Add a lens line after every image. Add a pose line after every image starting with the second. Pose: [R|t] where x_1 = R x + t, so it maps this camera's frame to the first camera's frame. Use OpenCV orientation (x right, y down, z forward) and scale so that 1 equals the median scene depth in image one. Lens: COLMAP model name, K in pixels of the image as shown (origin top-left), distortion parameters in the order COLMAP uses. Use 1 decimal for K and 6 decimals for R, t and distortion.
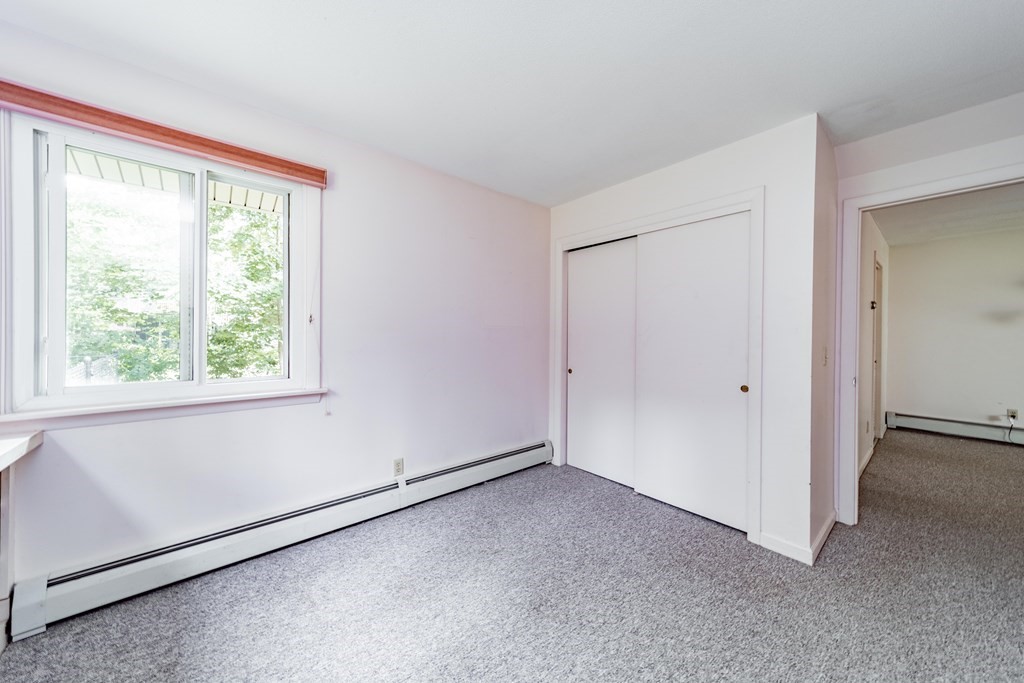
lens RADIAL K [[357.1, 0, 512.0], [0, 357.1, 336.4], [0, 0, 1]] dist [0.001827, 0.000055]
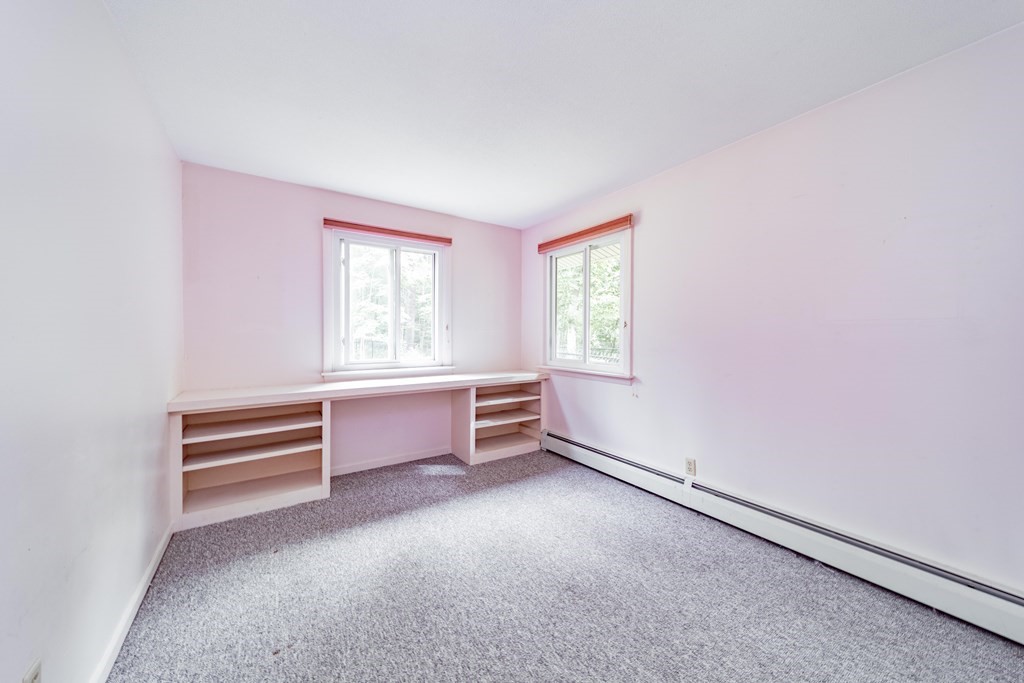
lens RADIAL K [[357.1, 0, 512.0], [0, 357.1, 336.4], [0, 0, 1]] dist [0.001827, 0.000055]
pose [[-0.104446, -0.002938, -0.994526, 0.842154], [-0.010340, 0.999945, -0.001868, 0.004974], [0.994477, 0.010089, -0.104471, 0.678991]]
